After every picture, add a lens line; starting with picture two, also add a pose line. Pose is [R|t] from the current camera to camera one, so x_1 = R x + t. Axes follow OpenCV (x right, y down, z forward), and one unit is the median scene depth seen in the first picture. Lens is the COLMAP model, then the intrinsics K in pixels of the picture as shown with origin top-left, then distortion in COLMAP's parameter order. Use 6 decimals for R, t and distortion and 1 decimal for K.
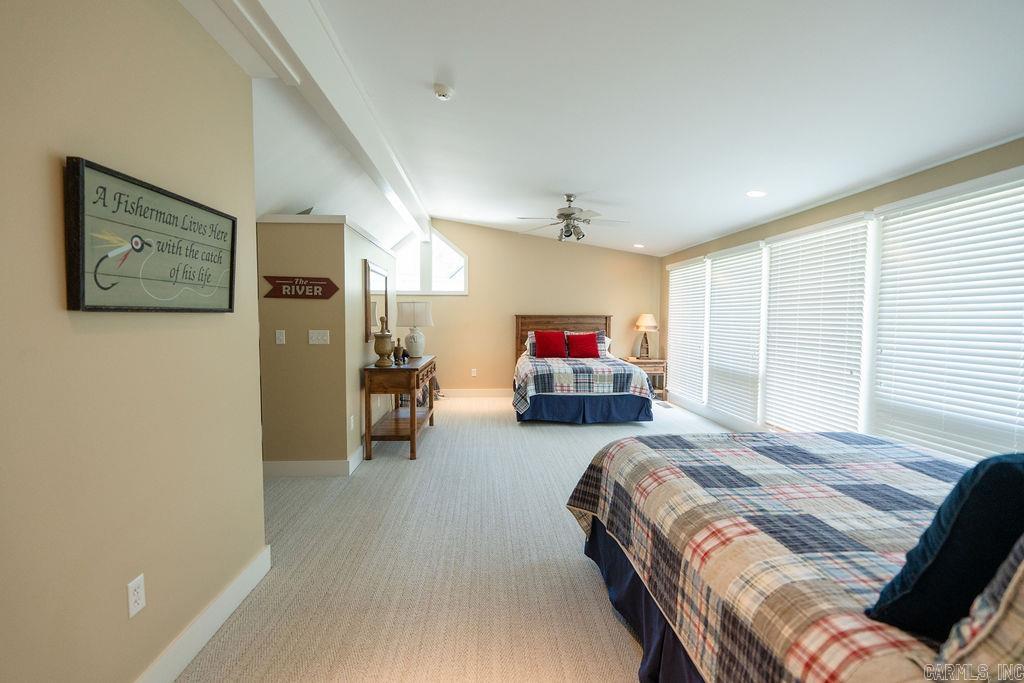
lens RADIAL K [[472.4, 0, 500.1], [0, 472.4, 342.9], [0, 0, 1]] dist [-0.003407, -0.000053]
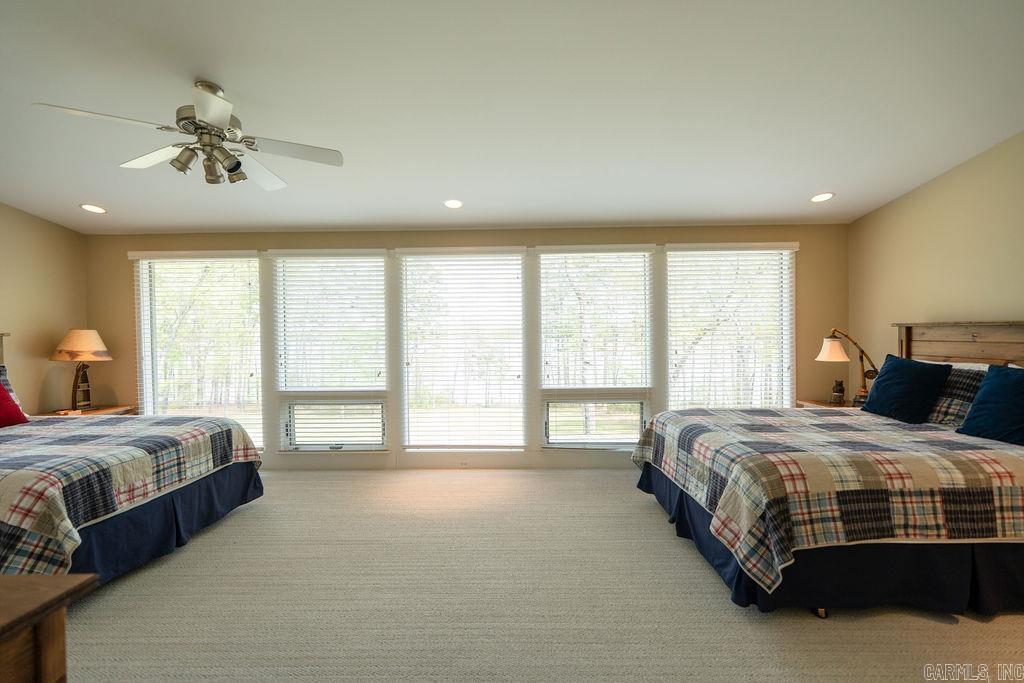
lens RADIAL K [[472.4, 0, 500.1], [0, 472.4, 342.9], [0, 0, 1]] dist [-0.003407, -0.000053]
pose [[0.053891, -0.028306, 0.998146, -0.297880], [0.064607, 0.997603, 0.024802, -0.036922], [-0.996455, 0.063151, 0.055590, 0.614722]]
